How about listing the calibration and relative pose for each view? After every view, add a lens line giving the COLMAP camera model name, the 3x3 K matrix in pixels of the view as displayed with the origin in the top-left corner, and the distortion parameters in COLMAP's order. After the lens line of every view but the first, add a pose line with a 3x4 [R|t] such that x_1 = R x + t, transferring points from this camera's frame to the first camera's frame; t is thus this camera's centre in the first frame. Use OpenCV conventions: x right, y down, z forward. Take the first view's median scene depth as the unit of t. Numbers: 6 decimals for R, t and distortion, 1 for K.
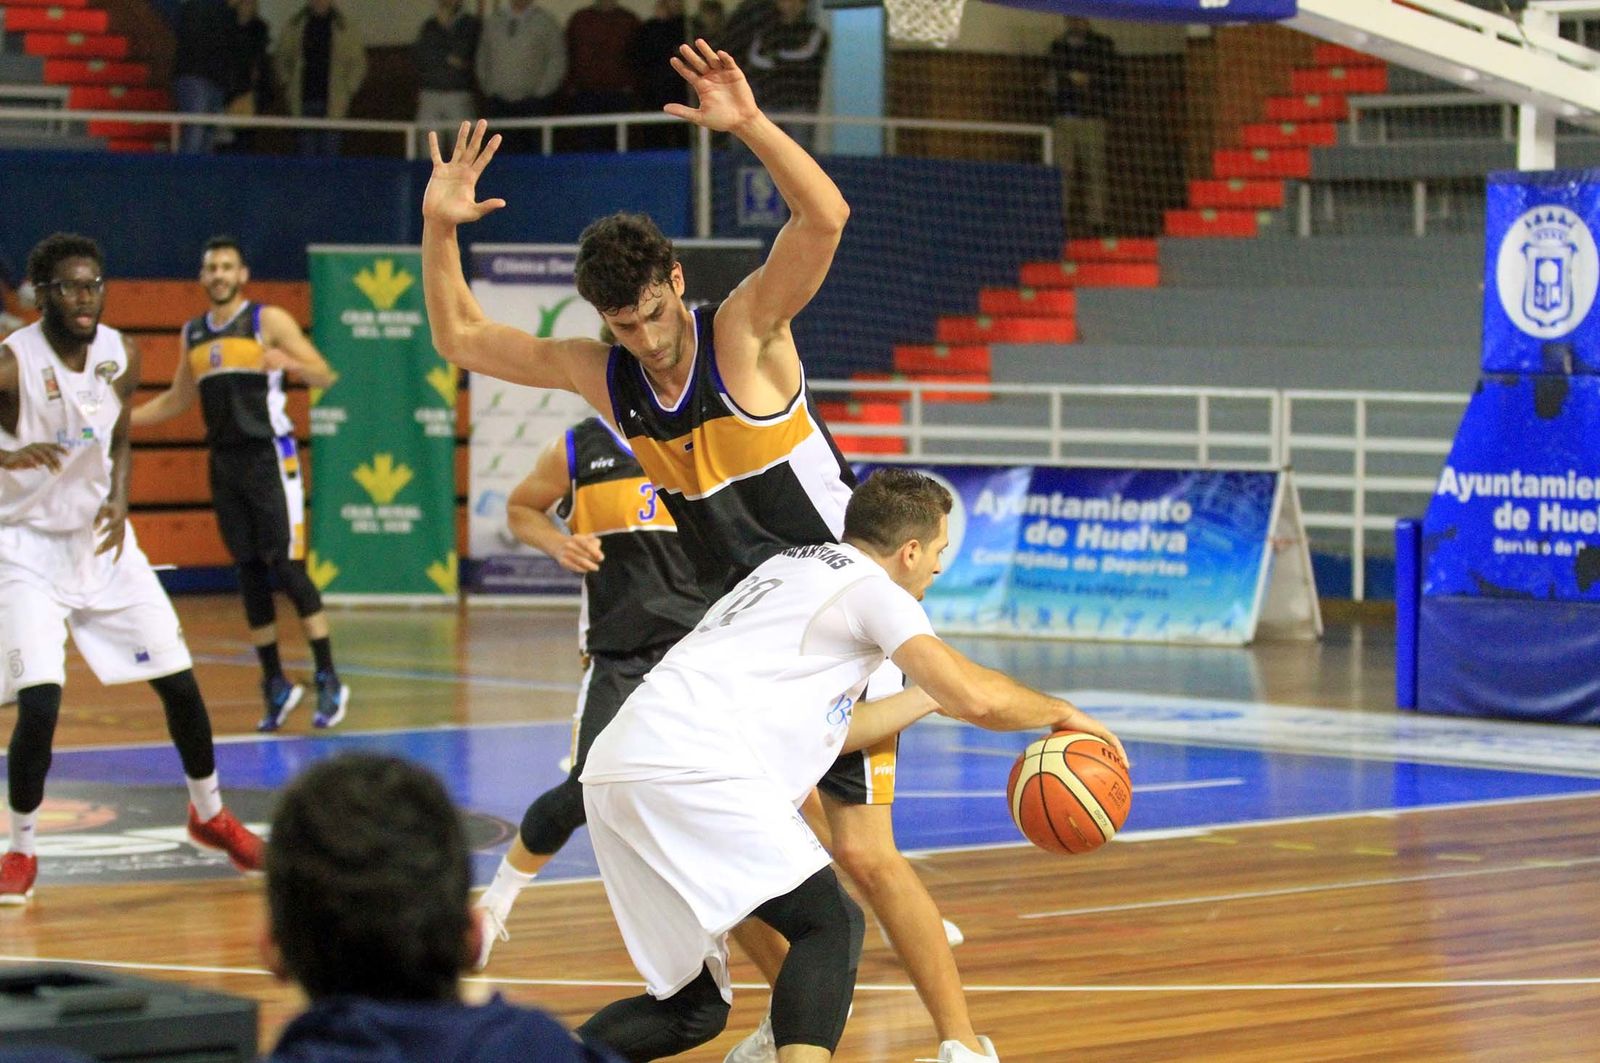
lens RADIAL K [[5752.4, 0, 800.0], [0, 5752.4, 531.5], [0, 0, 1]] dist [-0.178870, -5.621731]
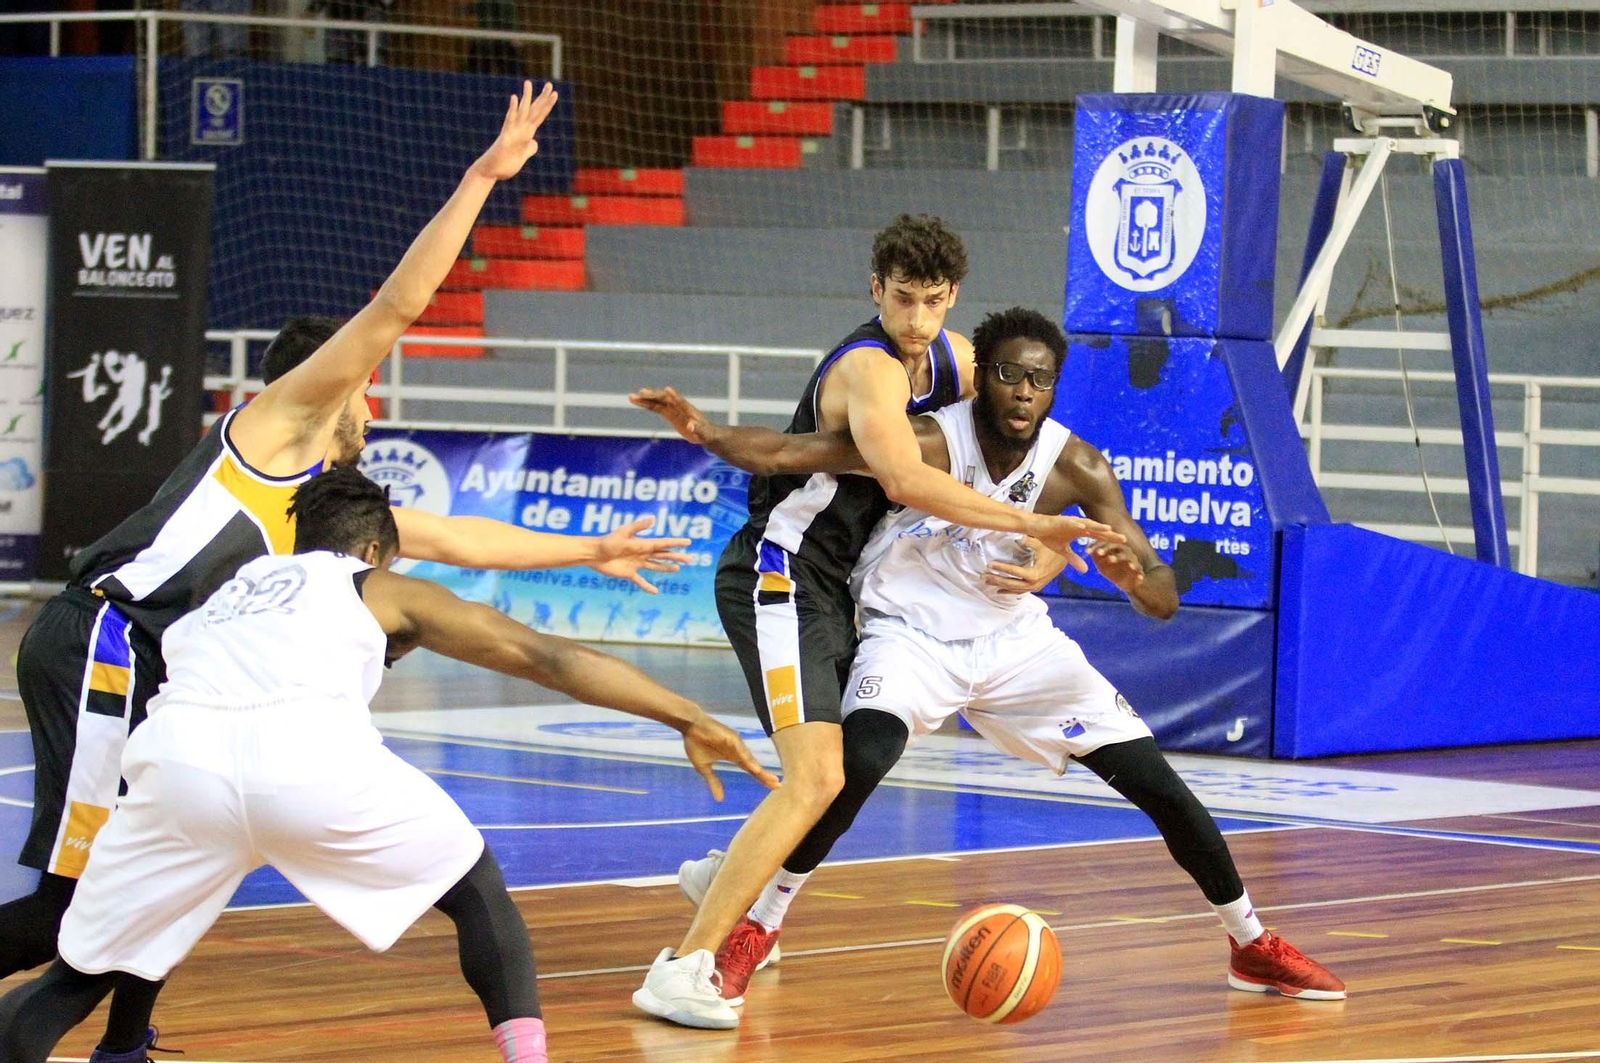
lens RADIAL K [[5752.4, 0, 800.0], [0, 5752.4, 531.5], [0, 0, 1]] dist [-0.178870, -5.621731]
pose [[0.996686, 0.014351, 0.080075, 0.012381], [-0.014785, 0.999879, 0.004827, -0.001816], [-0.079996, -0.005995, 0.996777, 0.155426]]
